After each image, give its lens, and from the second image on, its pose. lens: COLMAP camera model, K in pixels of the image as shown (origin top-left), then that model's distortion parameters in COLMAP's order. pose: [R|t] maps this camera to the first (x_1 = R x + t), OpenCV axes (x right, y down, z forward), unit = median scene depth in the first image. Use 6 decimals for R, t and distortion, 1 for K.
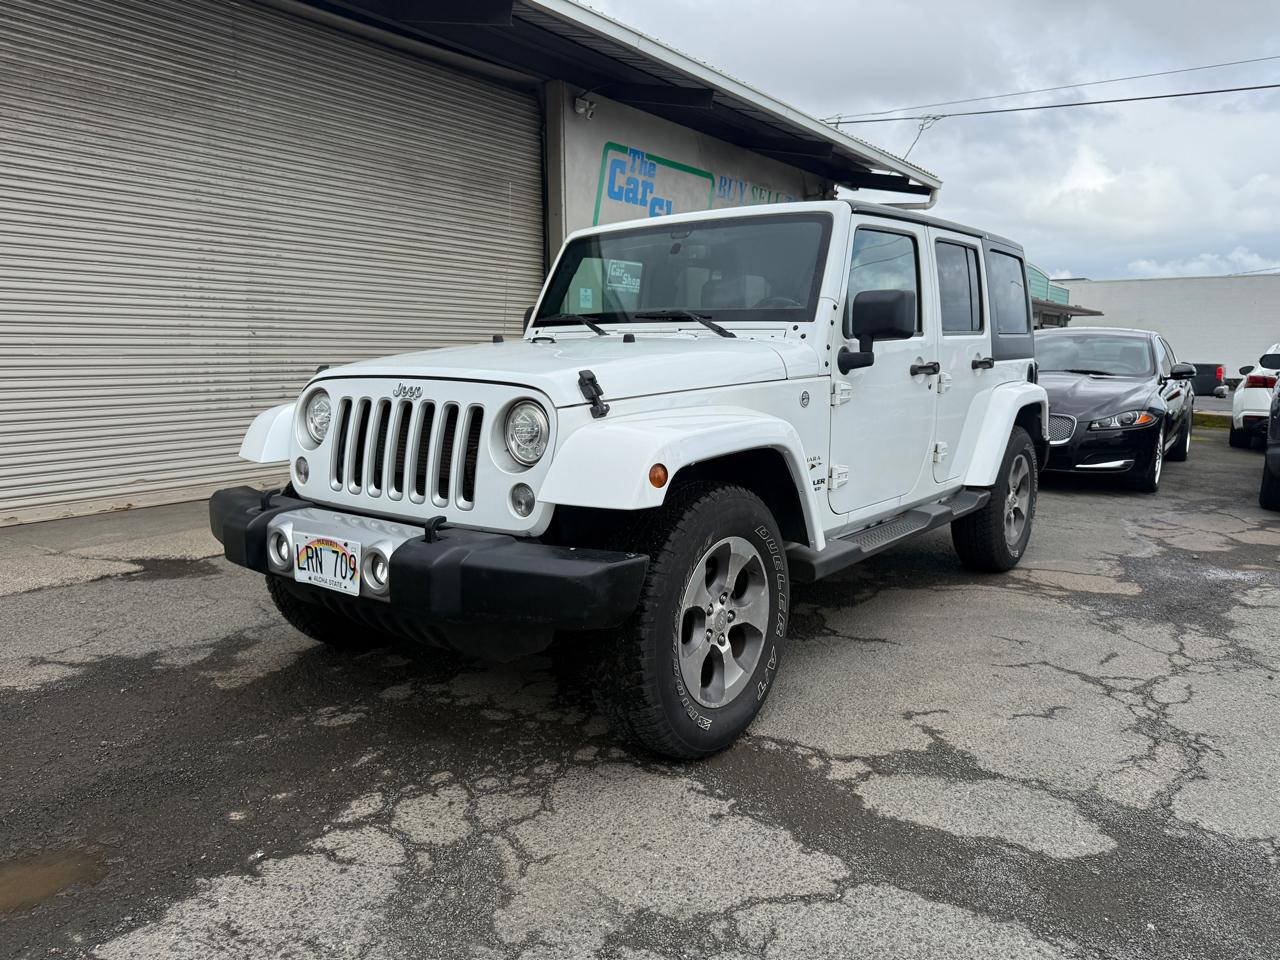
lens RADIAL K [[904.5, 0, 640.5], [0, 904.5, 481.9], [0, 0, 1]] dist [0.031458, -0.047402]
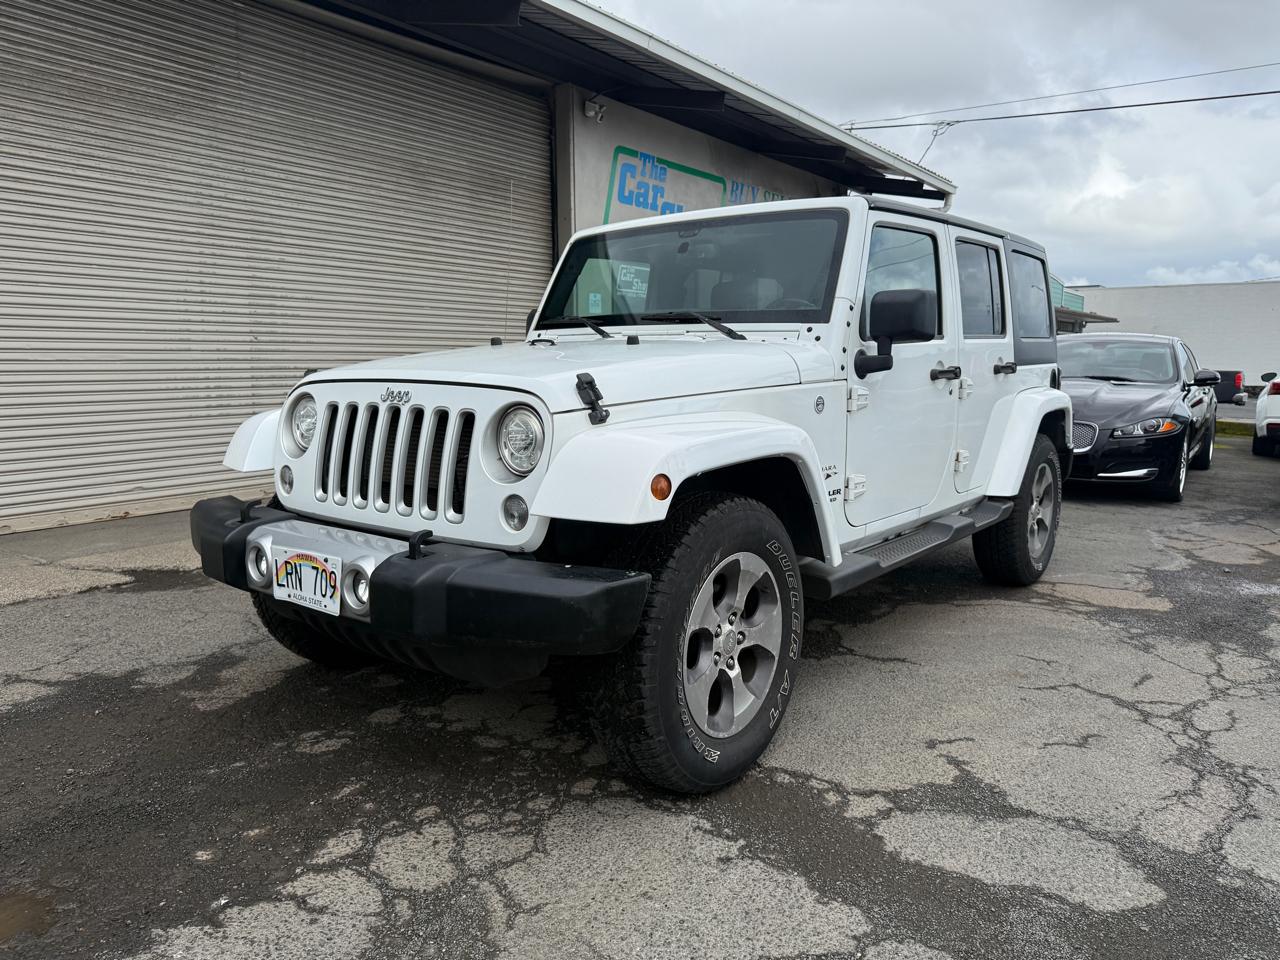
lens RADIAL K [[905.9, 0, 643.1], [0, 905.9, 477.2], [0, 0, 1]] dist [0.020100, -0.031611]
pose [[0.999942, 0.001723, -0.010665, 0.007735], [-0.001859, 0.999916, -0.012811, -0.003663], [0.010642, 0.012830, 0.999861, 0.055169]]
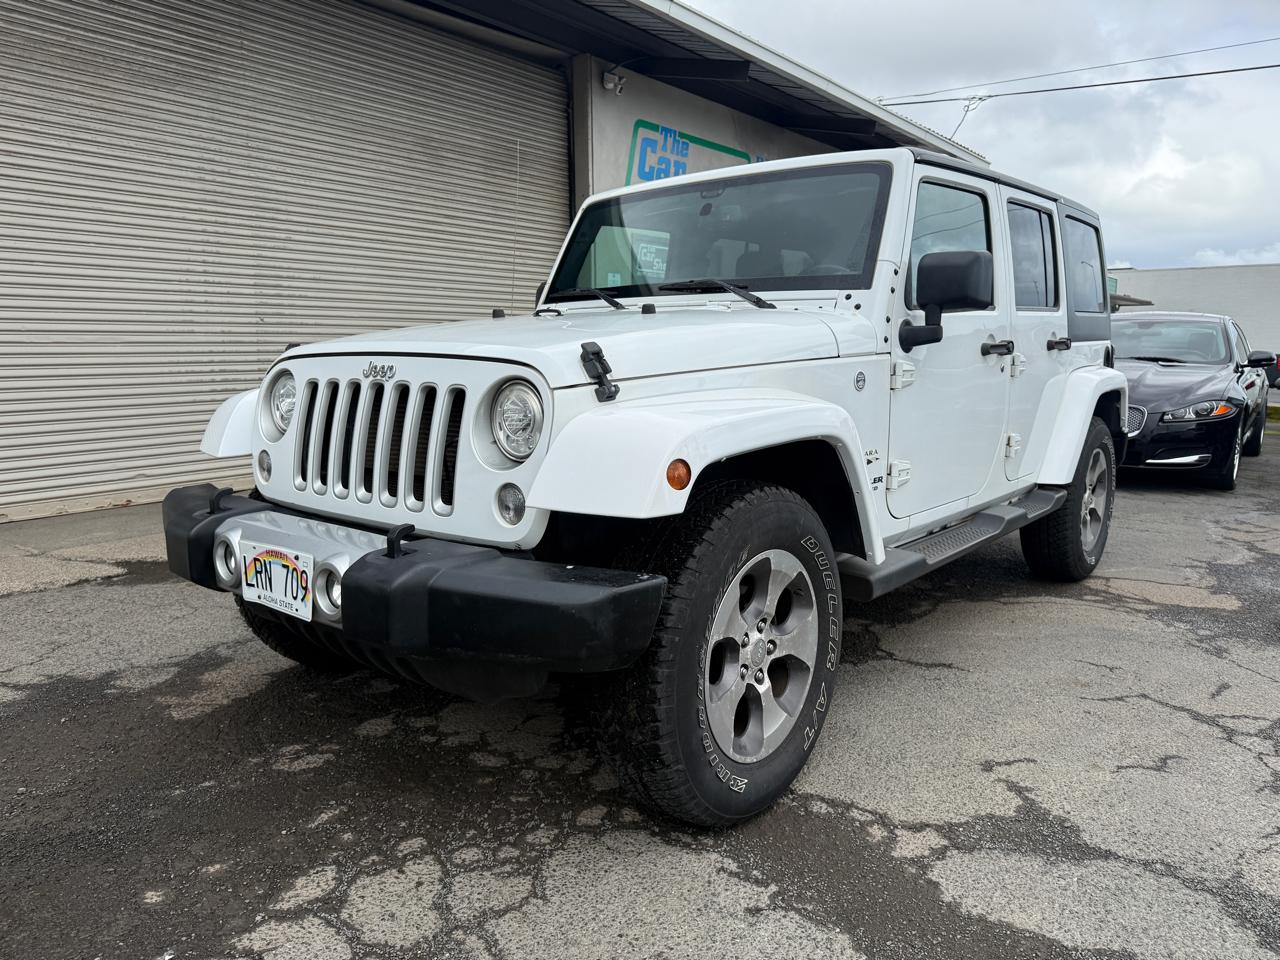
lens RADIAL K [[908.4, 0, 640.0], [0, 908.4, 480.0], [0, 0, 1]] dist [0.004038, -0.009974]
pose [[0.999248, 0.002041, -0.038722, 0.011334], [-0.001875, 0.999989, 0.004338, -0.003799], [0.038731, -0.004262, 0.999241, 0.152059]]
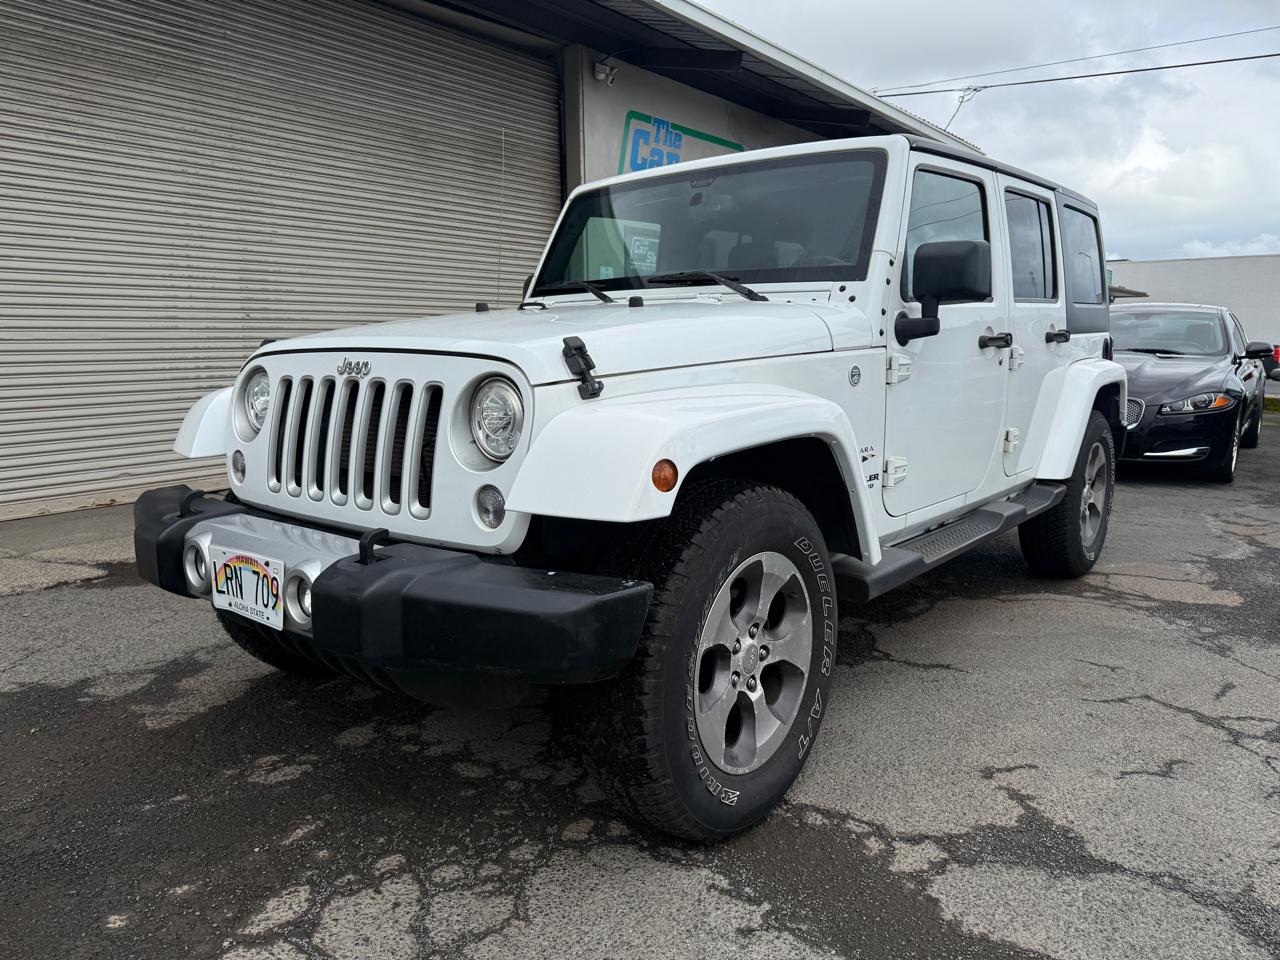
lens RADIAL K [[909.2, 0, 641.5], [0, 909.2, 479.7], [0, 0, 1]] dist [0.001149, -0.006705]
pose [[0.999453, -0.003337, -0.032900, 0.017290], [0.003685, 0.999938, 0.010518, -0.007875], [0.032863, -0.010634, 0.999403, 0.178432]]
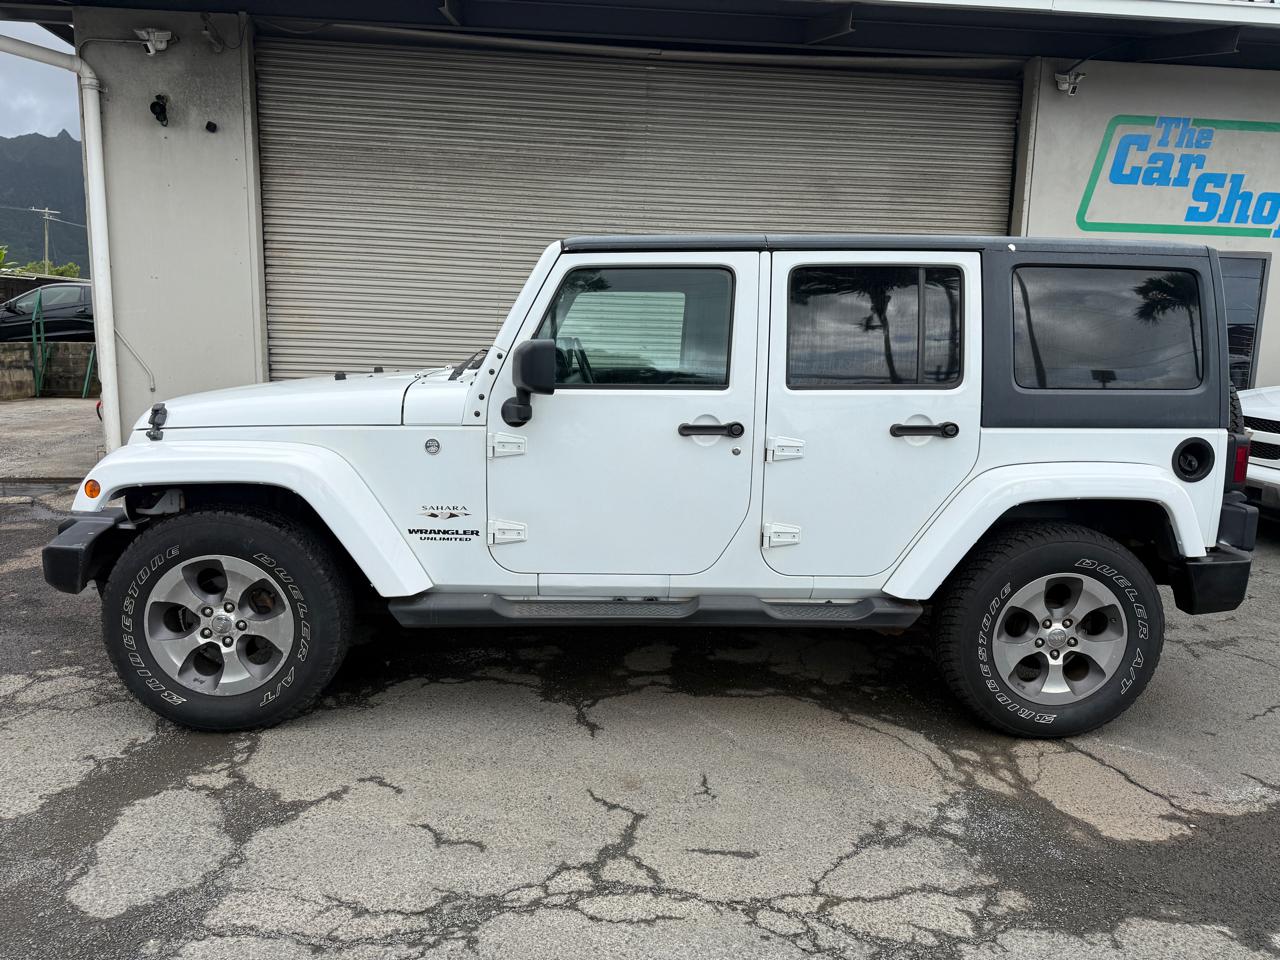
lens RADIAL K [[885.6, 0, 635.9], [0, 885.6, 503.7], [0, 0, 1]] dist [0.038684, -0.051056]
pose [[0.646090, 0.156617, -0.747020, 1.041253], [-0.132197, 0.986891, 0.092571, -0.148112], [0.751726, 0.038945, 0.658325, 0.513178]]
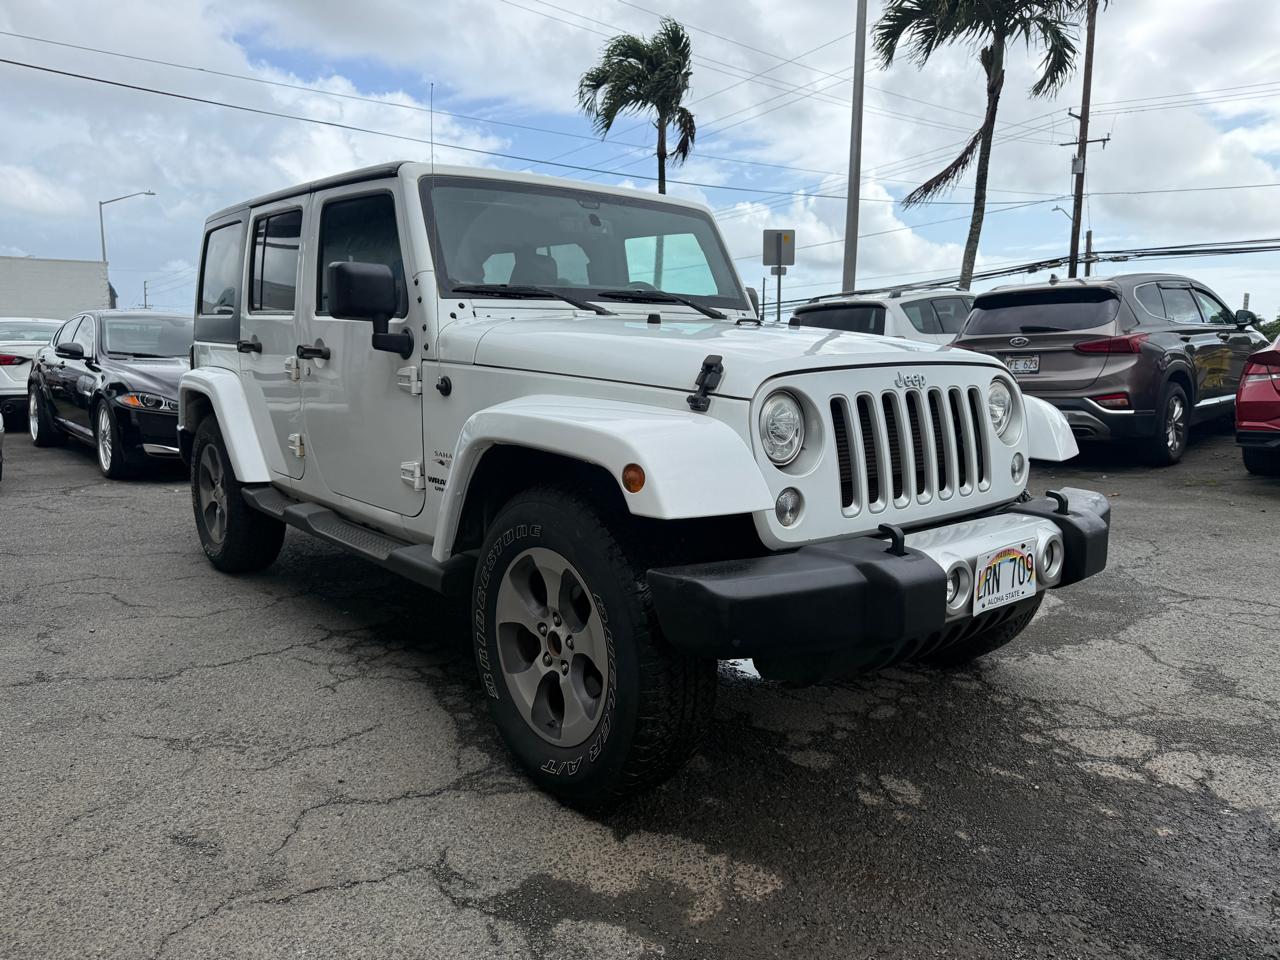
lens RADIAL K [[909.2, 0, 641.5], [0, 909.2, 479.7], [0, 0, 1]] dist [0.001149, -0.006705]
pose [[0.224551, -0.149989, 0.962850, -0.995255], [0.136129, 0.983223, 0.121416, -0.124848], [-0.964907, 0.103808, 0.241201, 0.884045]]
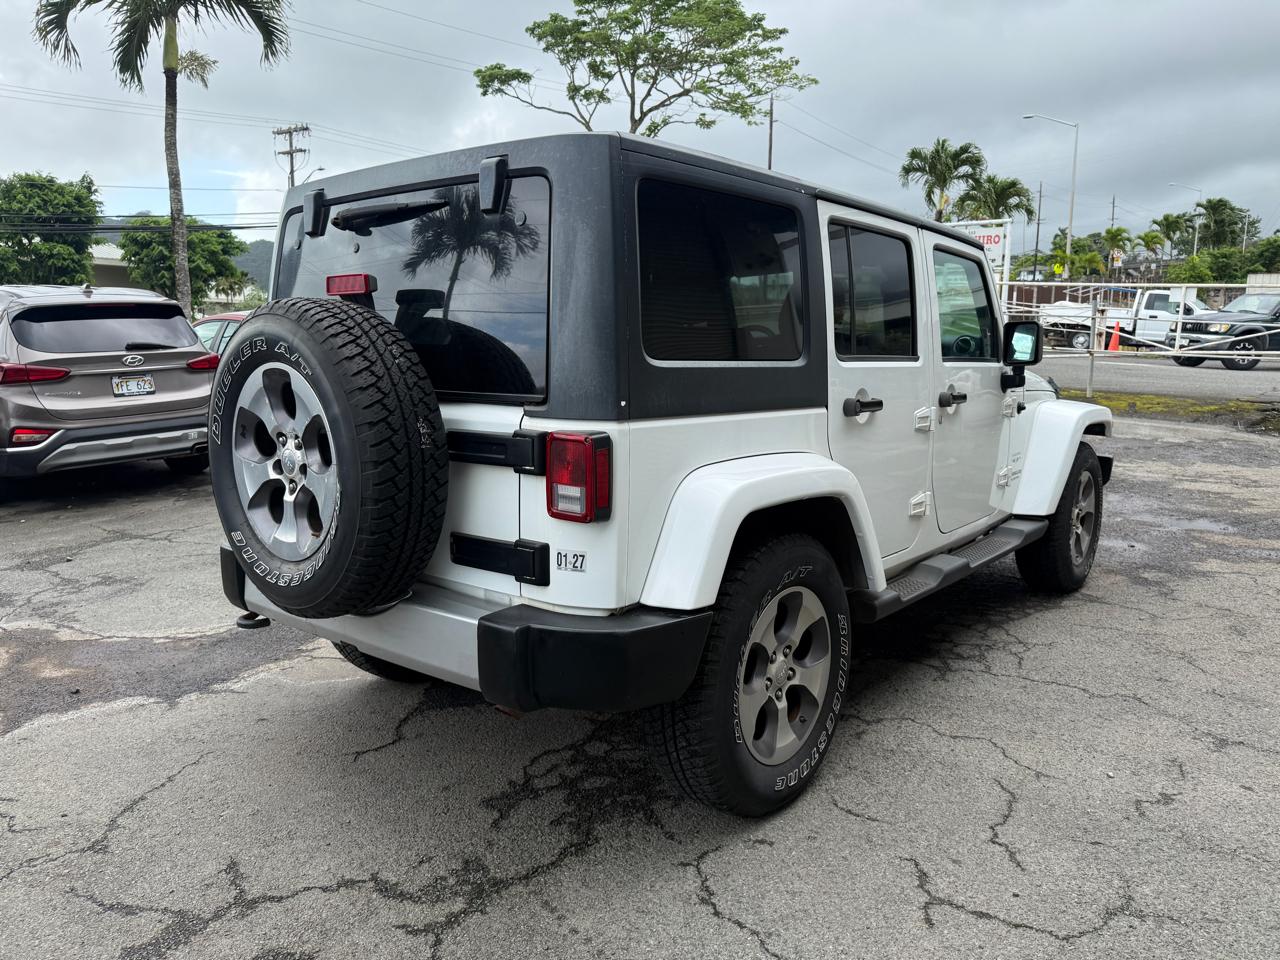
lens RADIAL K [[909.2, 0, 641.5], [0, 909.2, 479.7], [0, 0, 1]] dist [0.001149, -0.006705]
pose [[-0.998899, -0.012867, 0.045120, 0.290576], [0.000733, 0.957265, 0.289210, -0.411730], [-0.046913, 0.288925, -0.956202, 2.563246]]
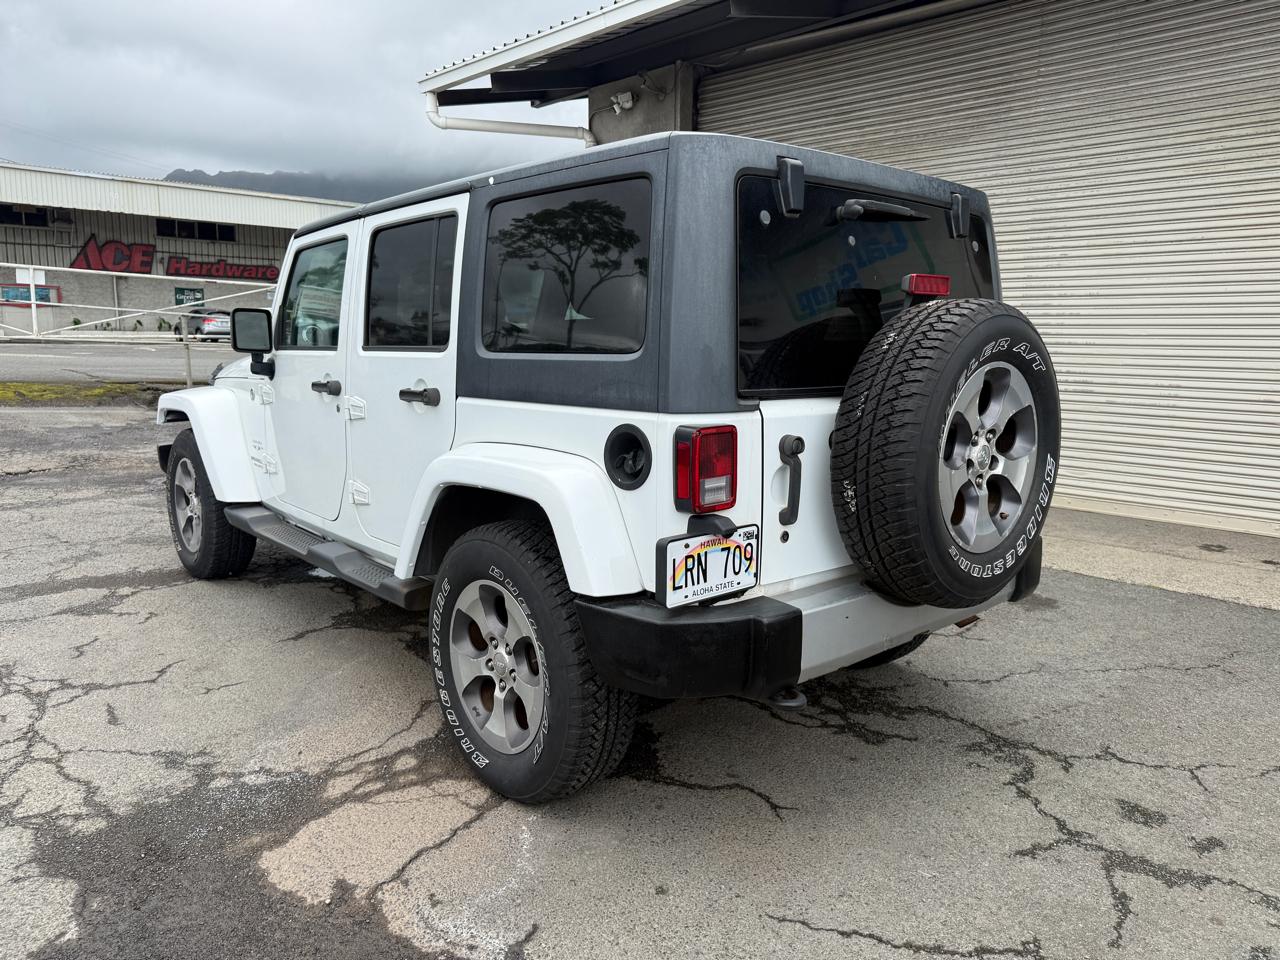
lens RADIAL K [[910.7, 0, 634.6], [0, 910.7, 460.6], [0, 0, 1]] dist [0.034036, -0.033284]
pose [[-0.194441, 0.131855, -0.972012, 1.363683], [-0.152953, 0.974728, 0.162821, -0.295663], [0.968916, 0.180331, -0.169360, 1.740421]]
